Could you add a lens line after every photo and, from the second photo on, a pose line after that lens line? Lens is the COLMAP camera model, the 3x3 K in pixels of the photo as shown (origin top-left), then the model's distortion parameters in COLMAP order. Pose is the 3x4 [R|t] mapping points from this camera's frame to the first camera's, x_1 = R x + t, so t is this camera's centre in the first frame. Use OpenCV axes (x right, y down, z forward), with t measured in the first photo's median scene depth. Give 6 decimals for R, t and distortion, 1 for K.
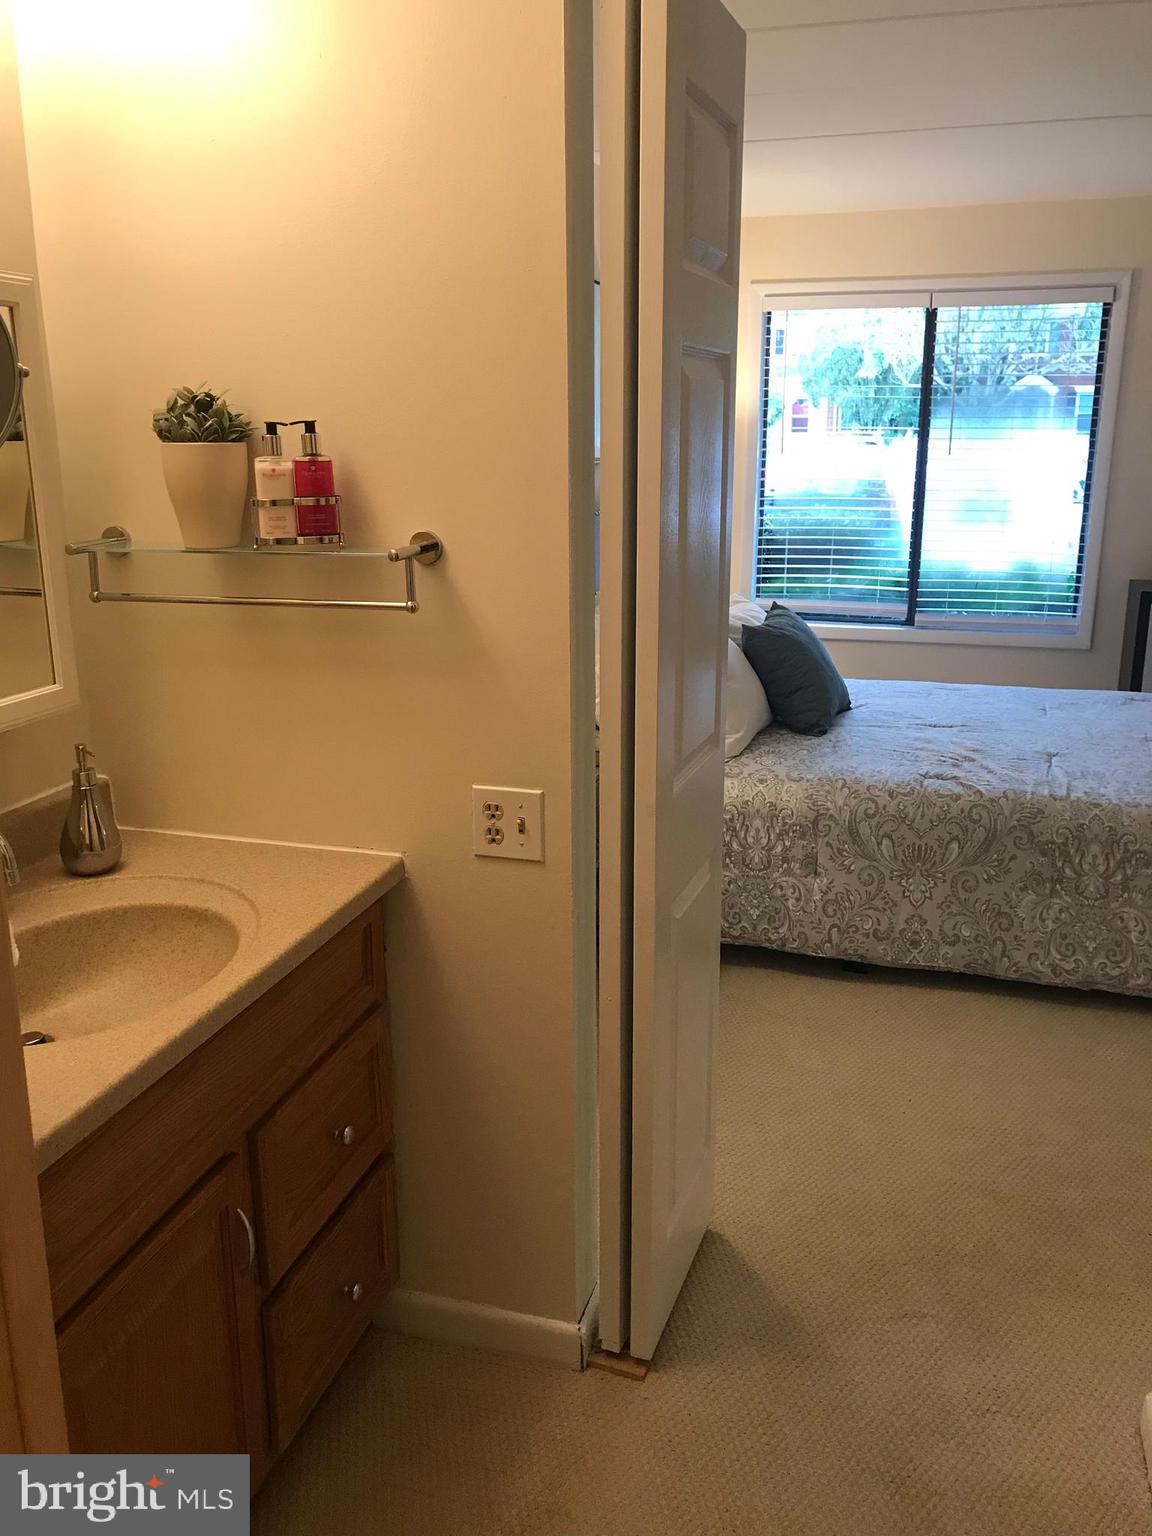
lens RADIAL K [[1240.8, 0, 574.8], [0, 1240.8, 747.1], [0, 0, 1]] dist [-0.007154, -0.010942]
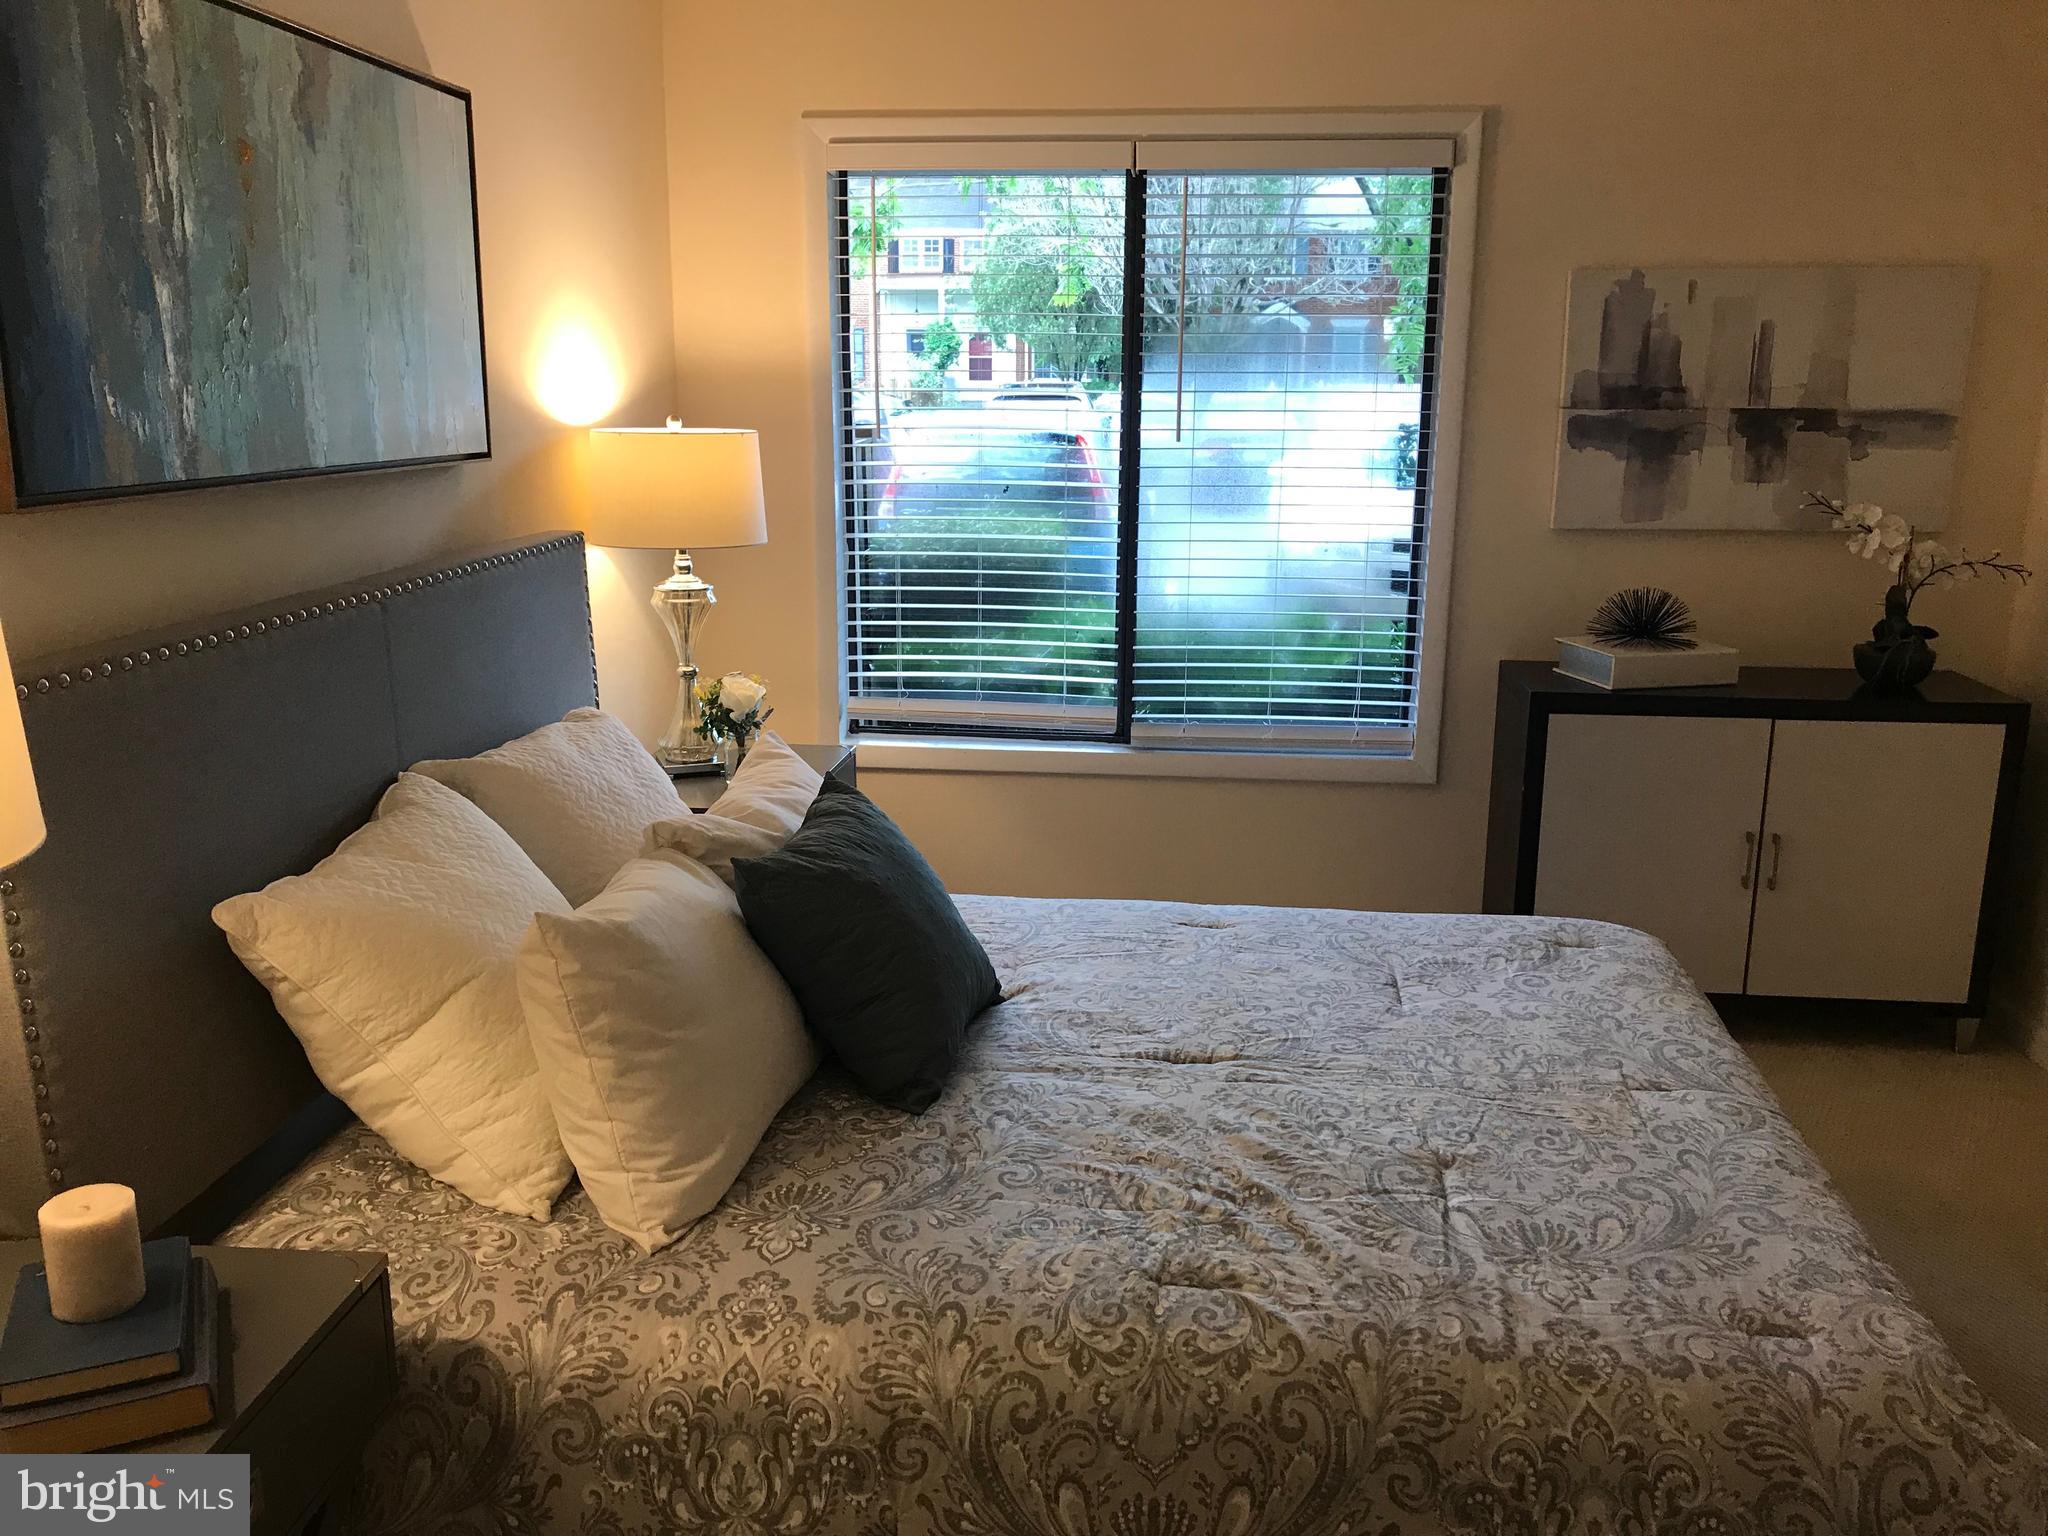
lens RADIAL K [[1697.2, 0, 1024.0], [0, 1697.2, 768.0], [0, 0, 1]] dist [0.115489, -0.246082]
pose [[0.980281, -0.037351, 0.194045, 0.136997], [0.041975, 0.998923, -0.019773, -0.131362], [-0.193098, 0.027528, 0.980793, 0.456781]]
